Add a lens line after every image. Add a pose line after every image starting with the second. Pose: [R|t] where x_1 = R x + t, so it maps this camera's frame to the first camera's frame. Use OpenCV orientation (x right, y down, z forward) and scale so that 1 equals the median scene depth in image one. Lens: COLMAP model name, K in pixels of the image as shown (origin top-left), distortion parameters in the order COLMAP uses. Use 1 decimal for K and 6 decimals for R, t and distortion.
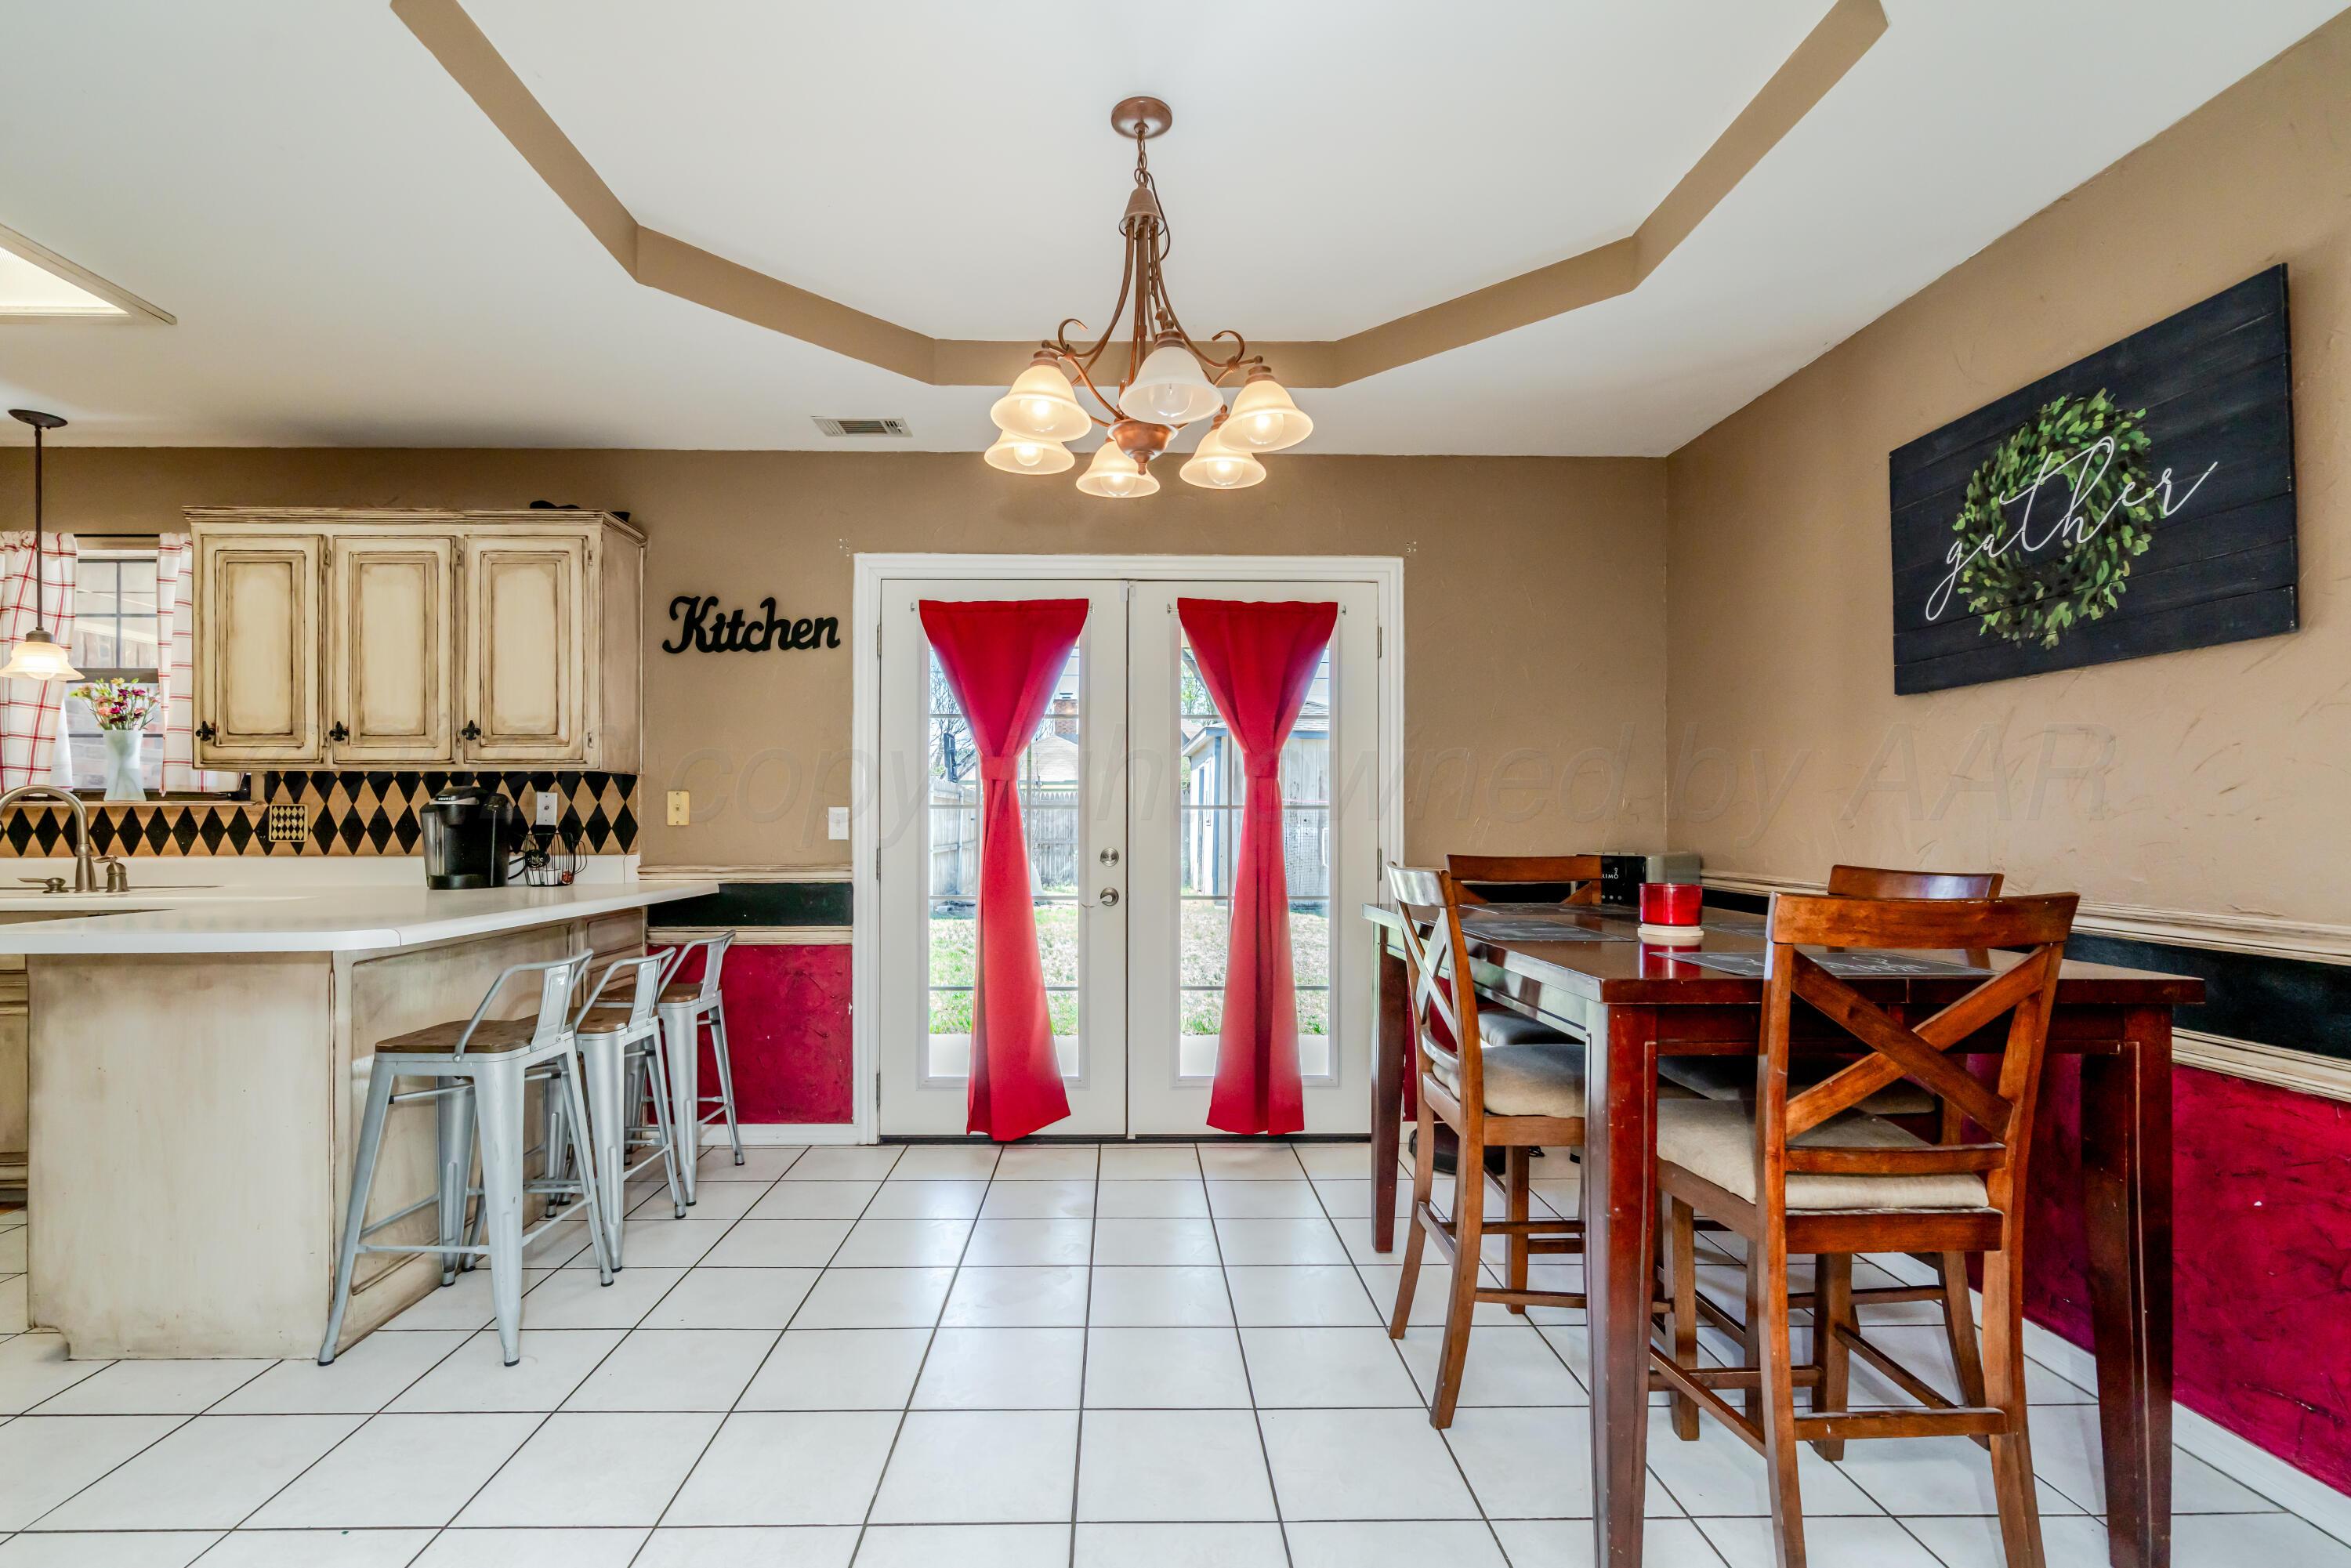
lens RADIAL K [[1080.9, 0, 1153.6], [0, 1080.9, 815.2], [0, 0, 1]] dist [-0.001413, 0.003590]
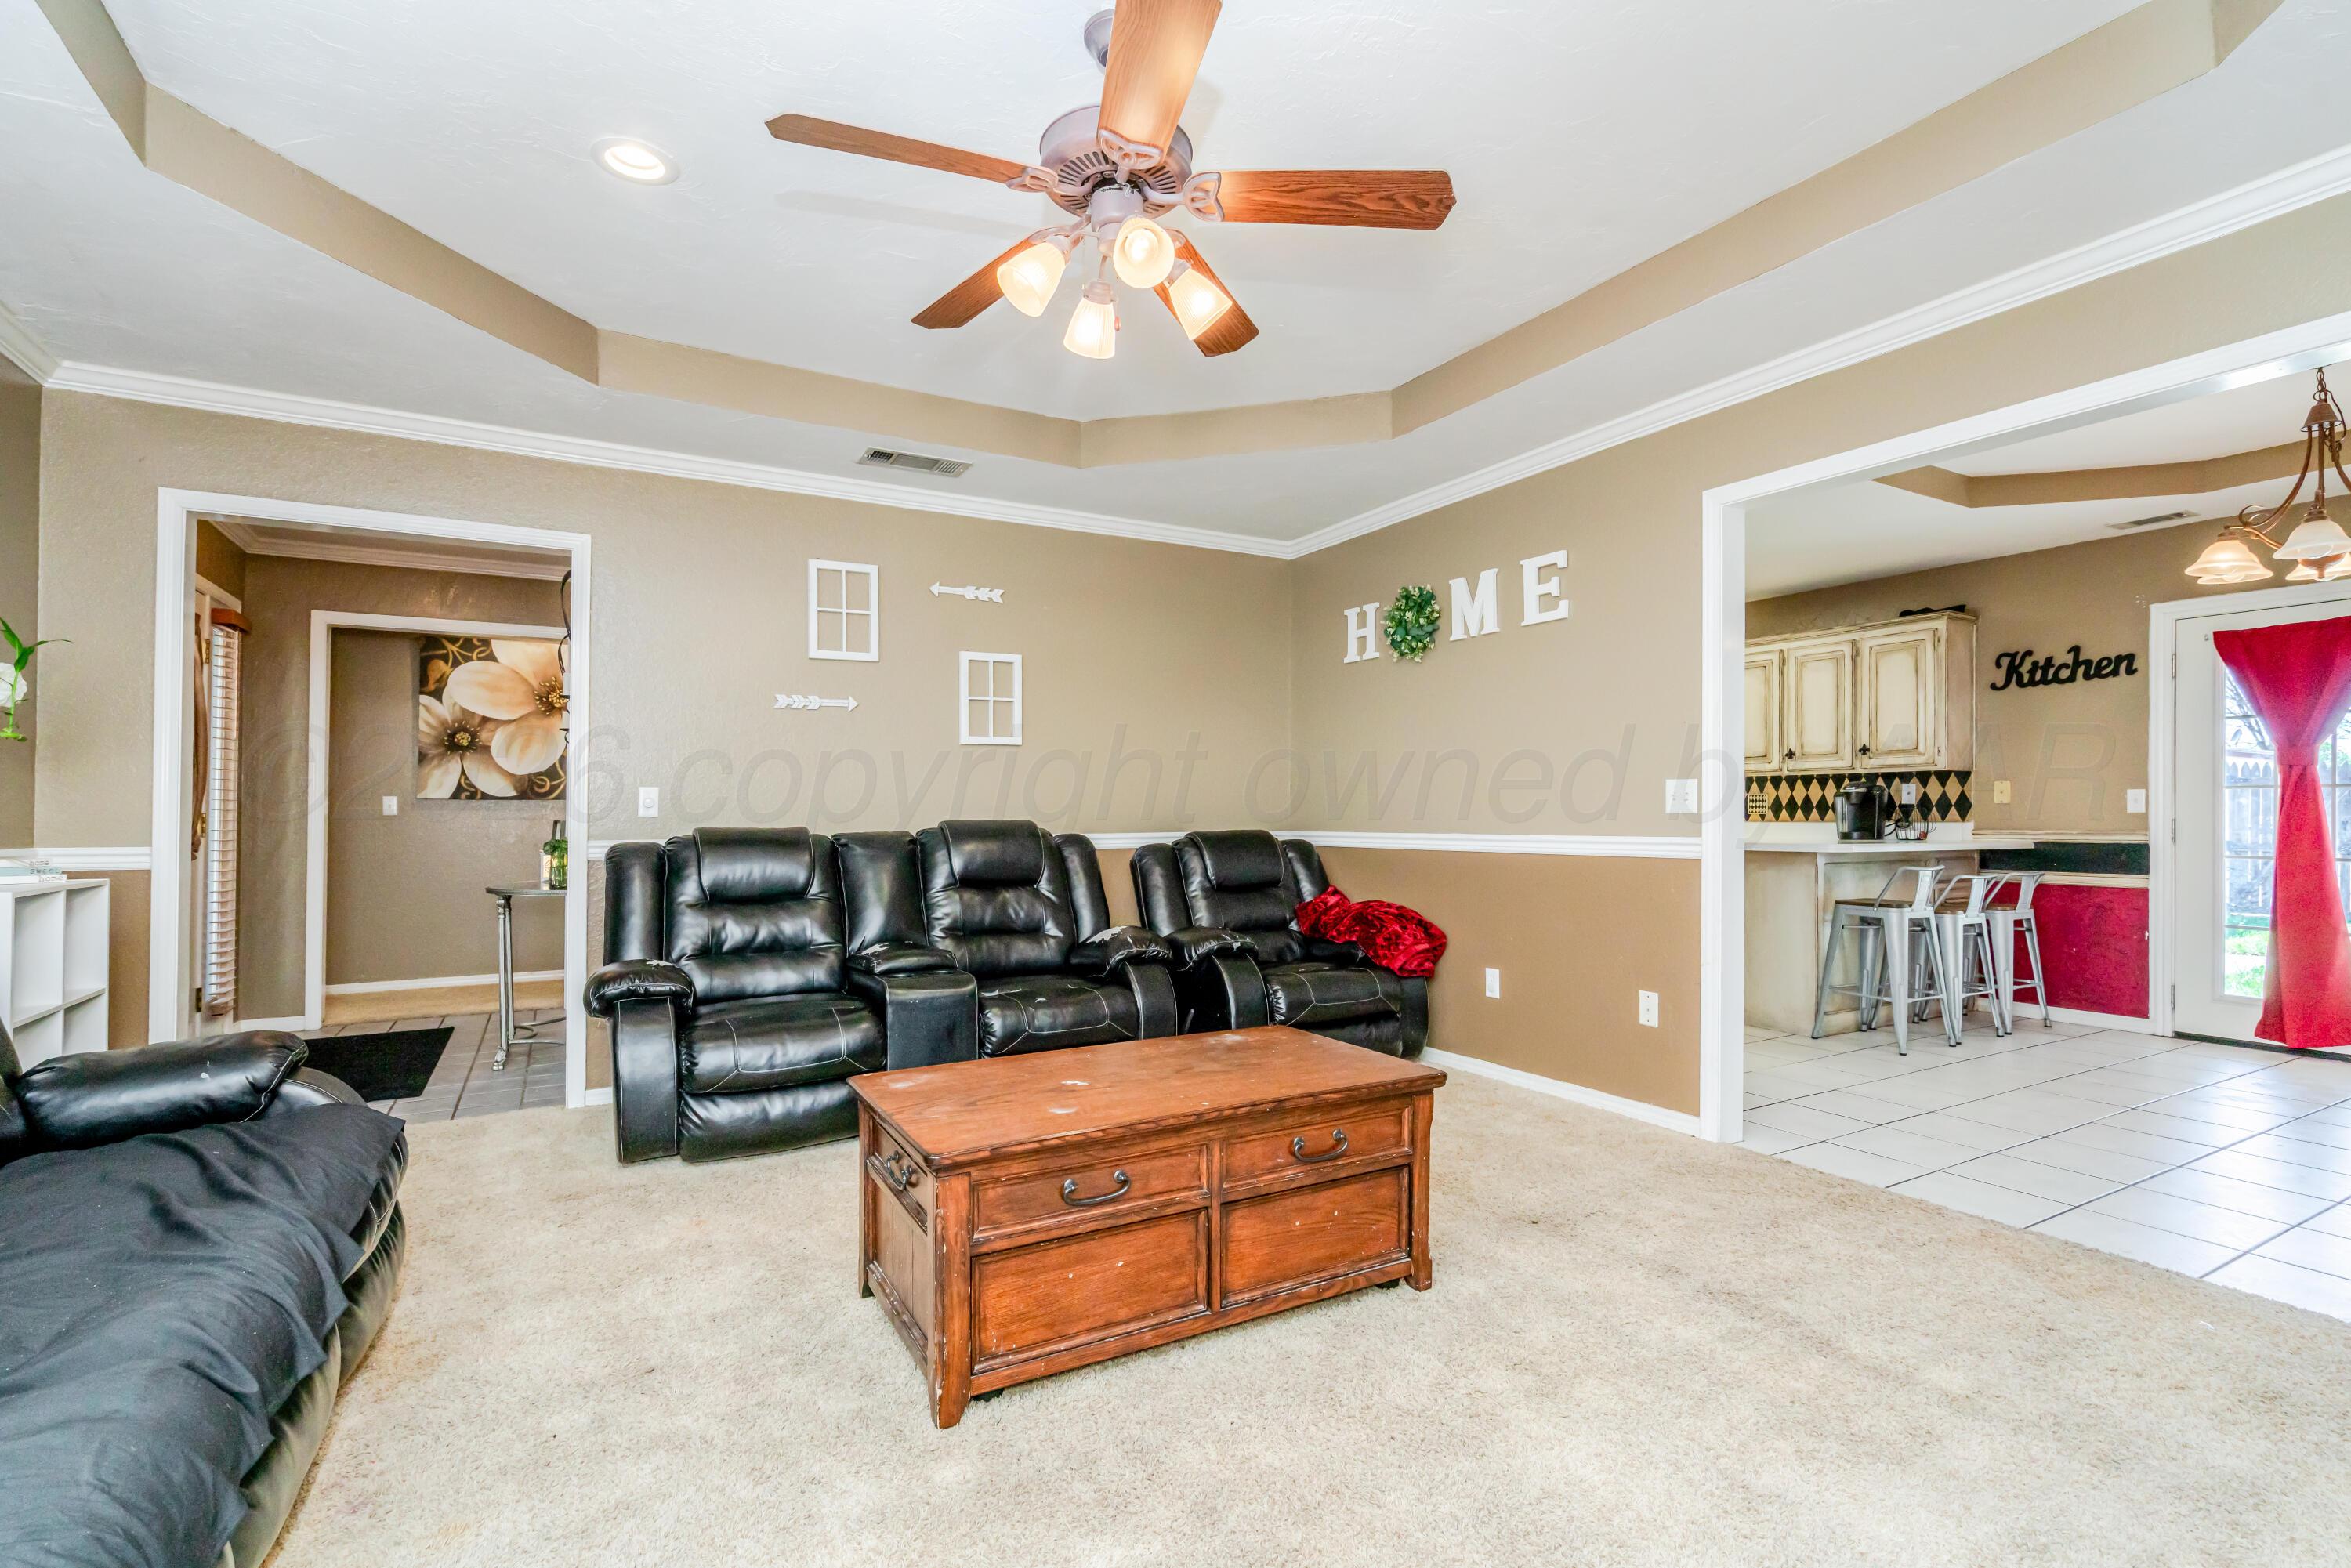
lens RADIAL K [[1080.9, 0, 1154.1], [0, 1080.9, 817.1], [0, 0, 1]] dist [-0.001413, 0.003590]
pose [[0.458293, 0.002186, -0.888799, 0.377846], [0.003990, 0.999982, 0.004517, 0.017606], [0.888792, -0.005616, 0.458276, -0.782742]]
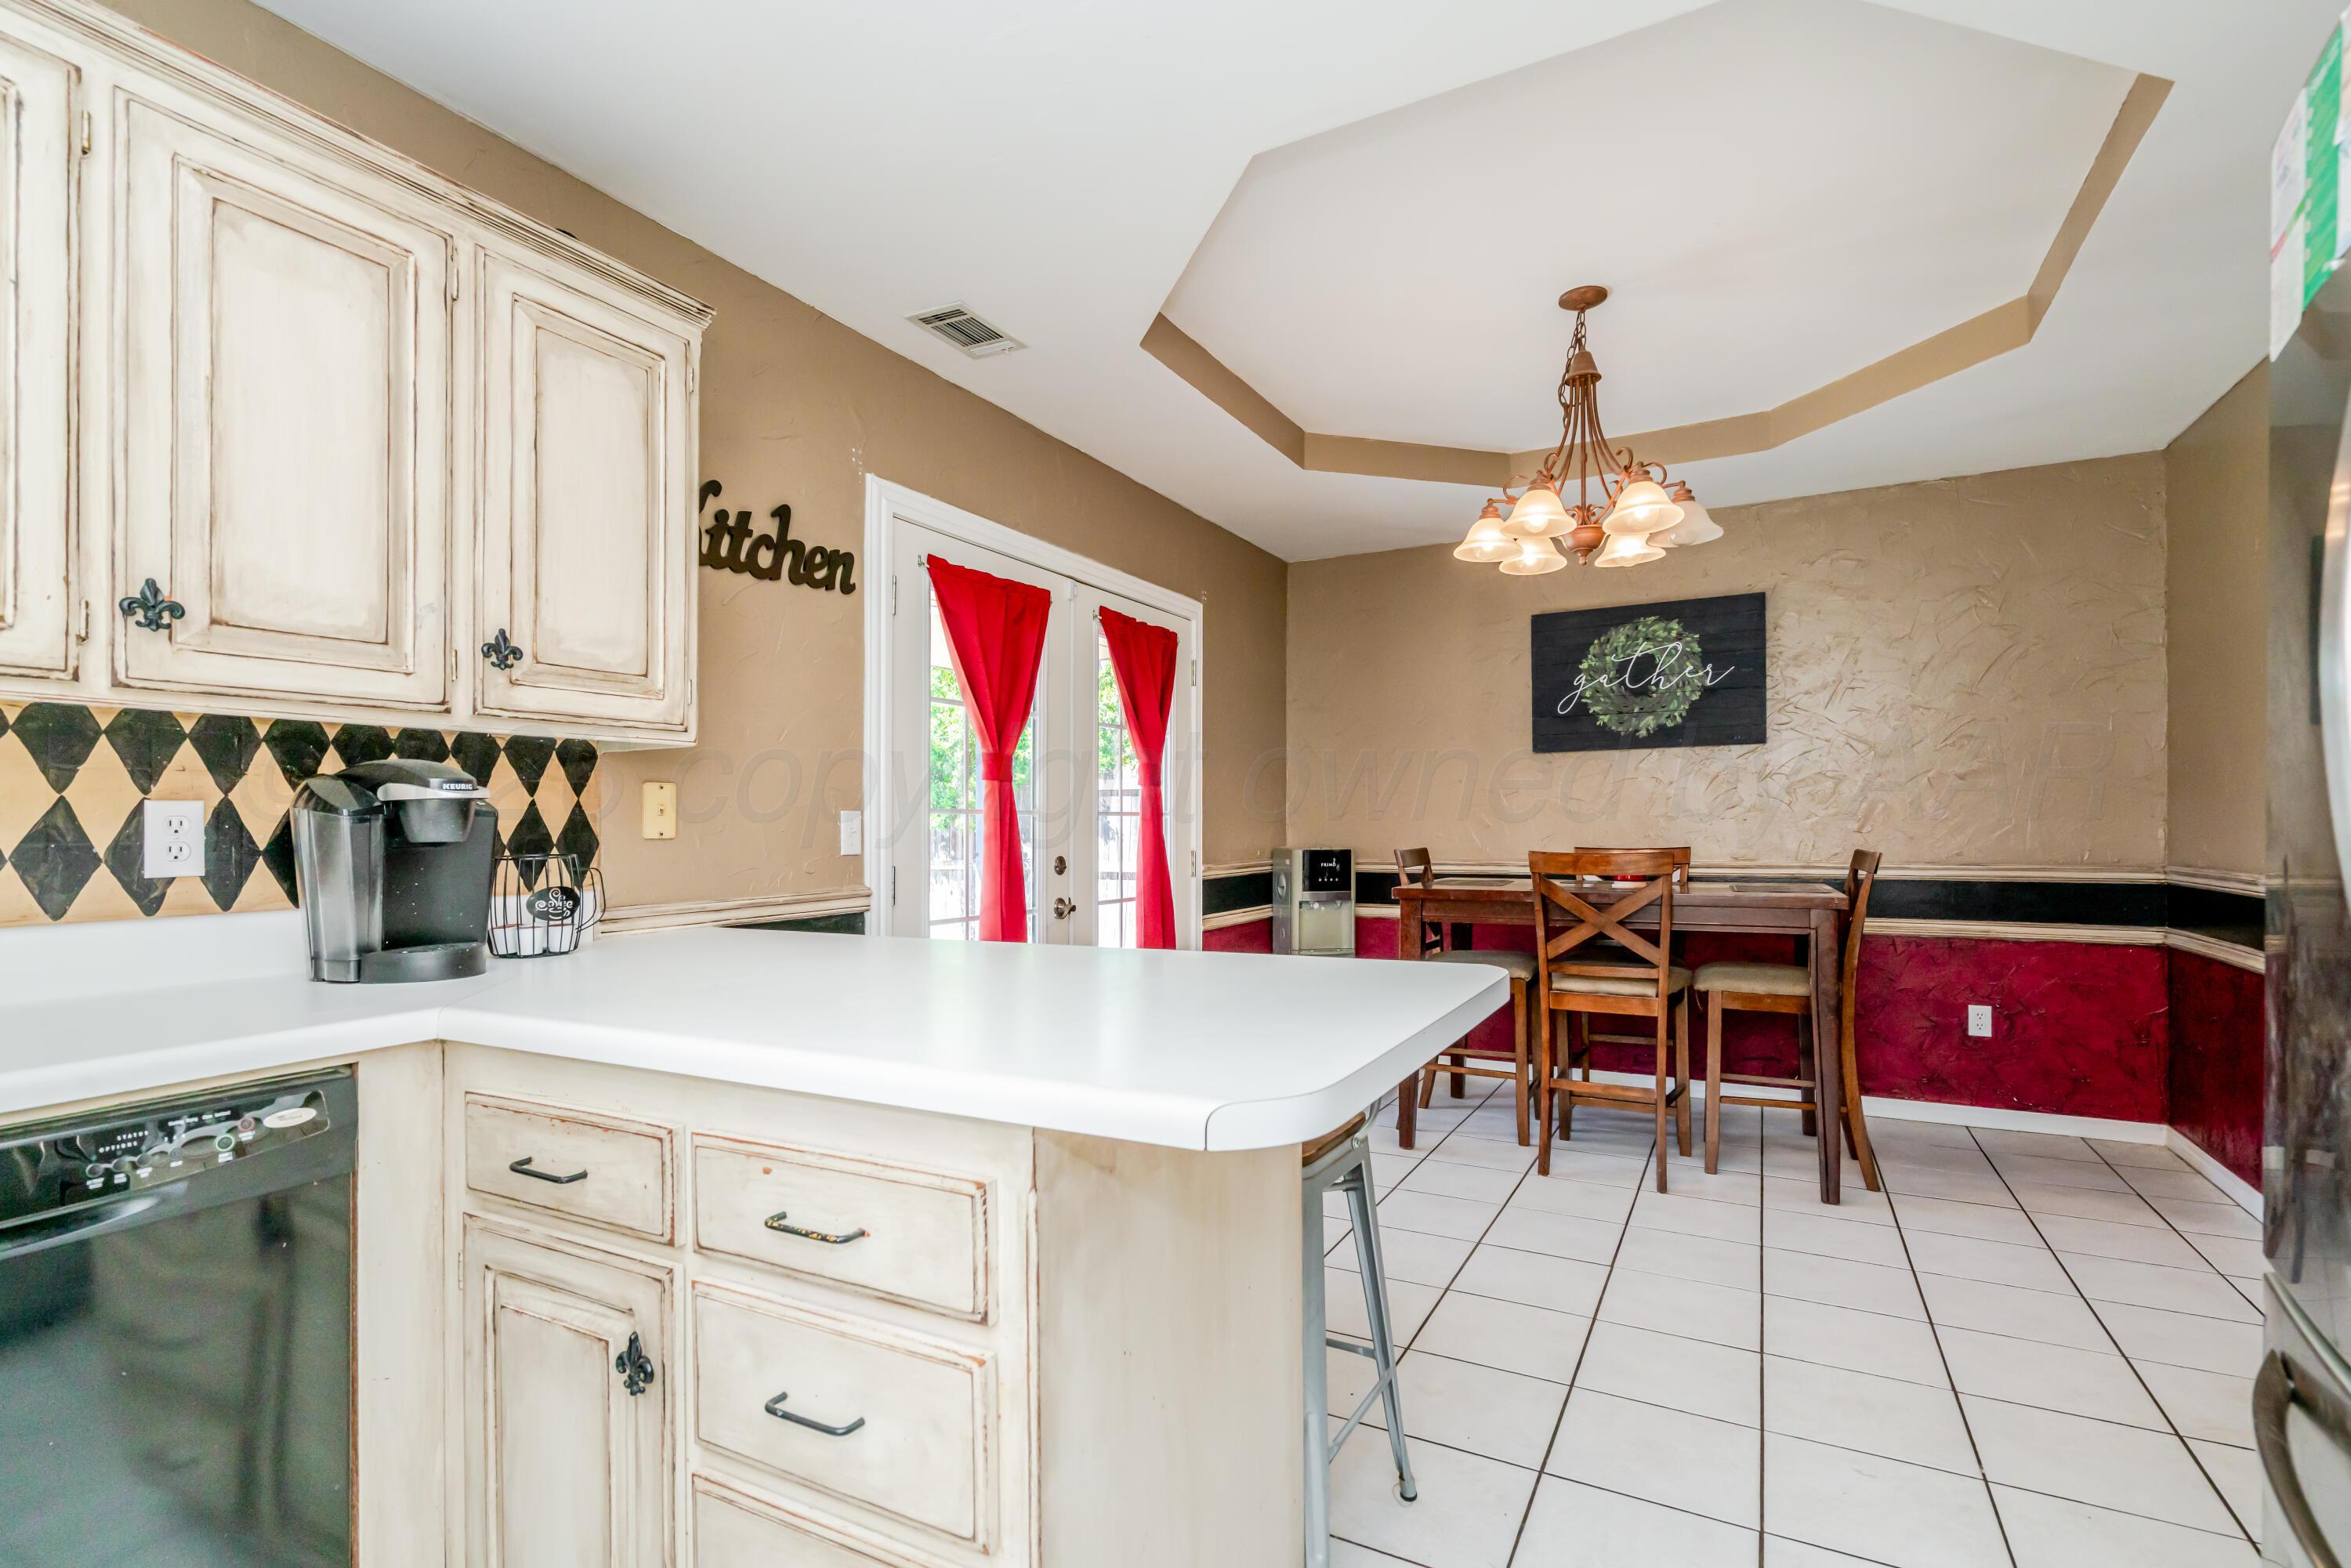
lens RADIAL K [[1080.9, 0, 1128.7], [0, 1080.9, 828.4], [0, 0, 1]] dist [-0.001413, 0.003590]
pose [[0.512759, -0.006282, 0.858509, -0.855331], [0.005647, 0.999976, 0.003944, 0.002955], [-0.858514, 0.002826, 0.512783, 0.471602]]
